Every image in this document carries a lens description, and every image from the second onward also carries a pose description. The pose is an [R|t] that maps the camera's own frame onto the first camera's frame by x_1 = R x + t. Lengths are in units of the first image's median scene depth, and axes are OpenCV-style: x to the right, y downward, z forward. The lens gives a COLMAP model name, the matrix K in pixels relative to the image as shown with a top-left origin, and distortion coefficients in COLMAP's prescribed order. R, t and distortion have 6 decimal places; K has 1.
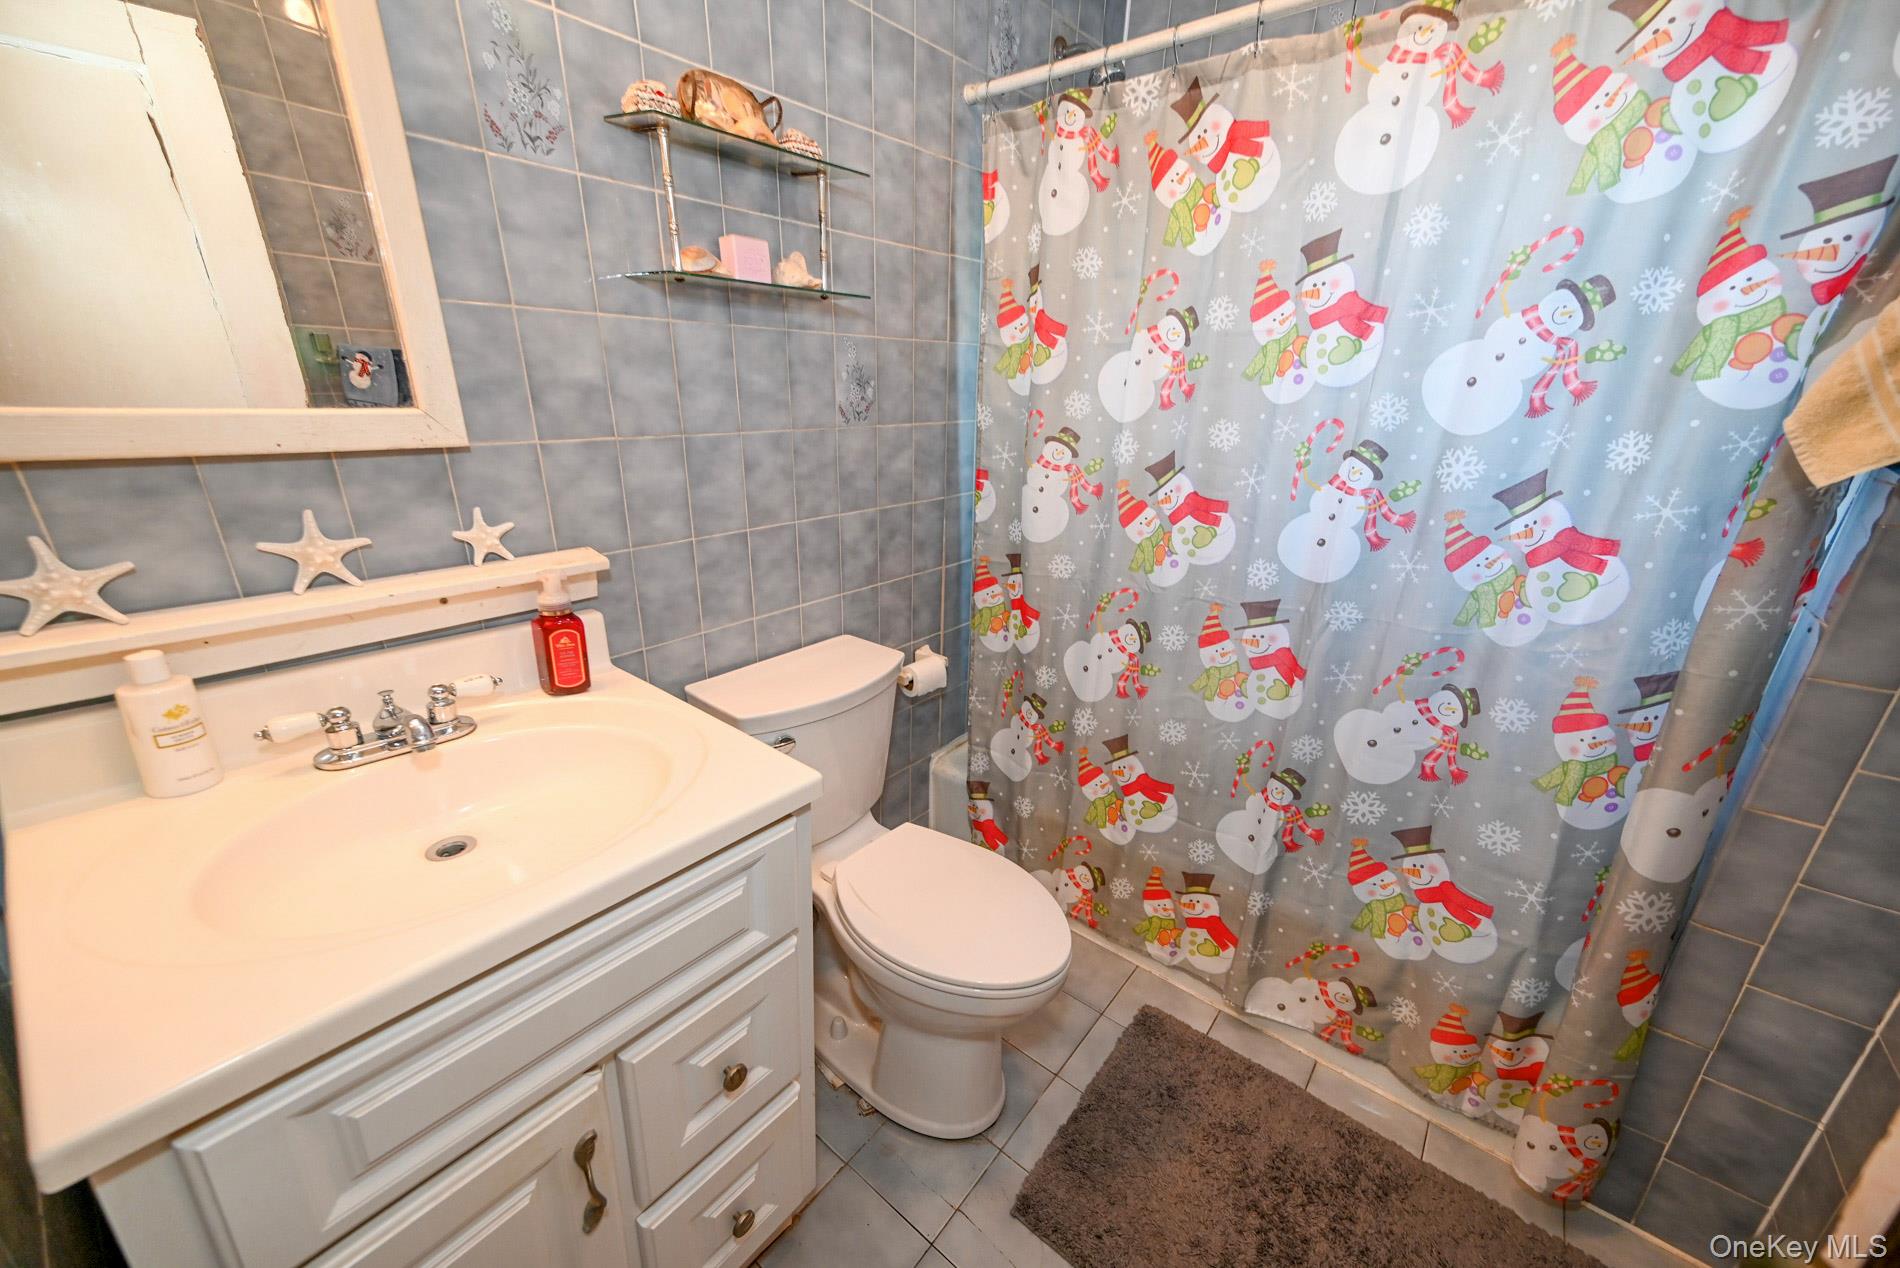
lens RADIAL K [[724.2, 0, 951.7], [0, 724.2, 640.1], [0, 0, 1]] dist [0.017753, 0.000378]
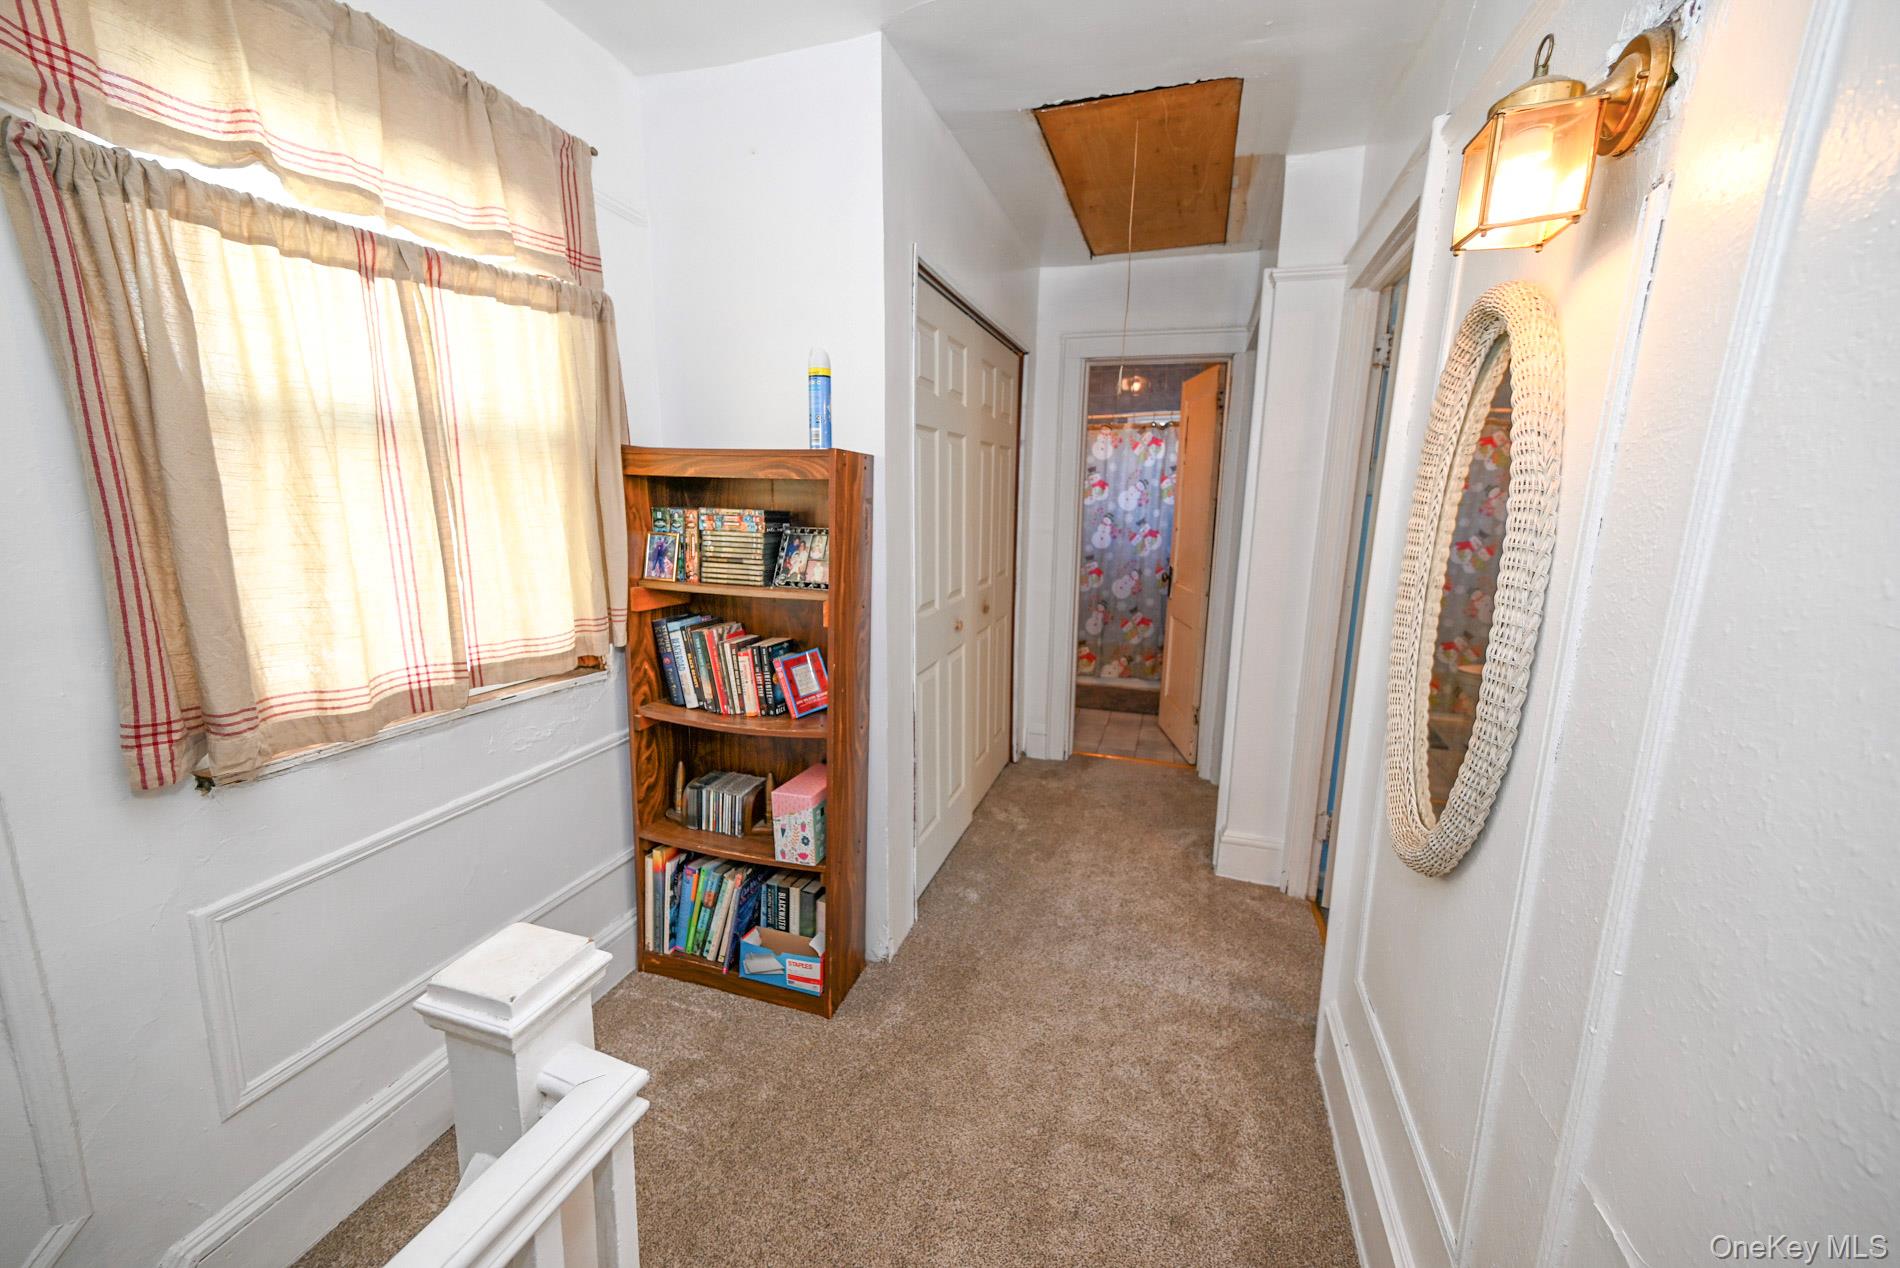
lens RADIAL K [[724.2, 0, 950.2], [0, 724.2, 633.3], [0, 0, 1]] dist [0.017753, 0.000378]
pose [[0.936006, -0.080249, 0.342713, -1.787146], [0.131649, 0.982811, -0.129422, 0.836261], [-0.326436, 0.166258, 0.930482, -2.494468]]
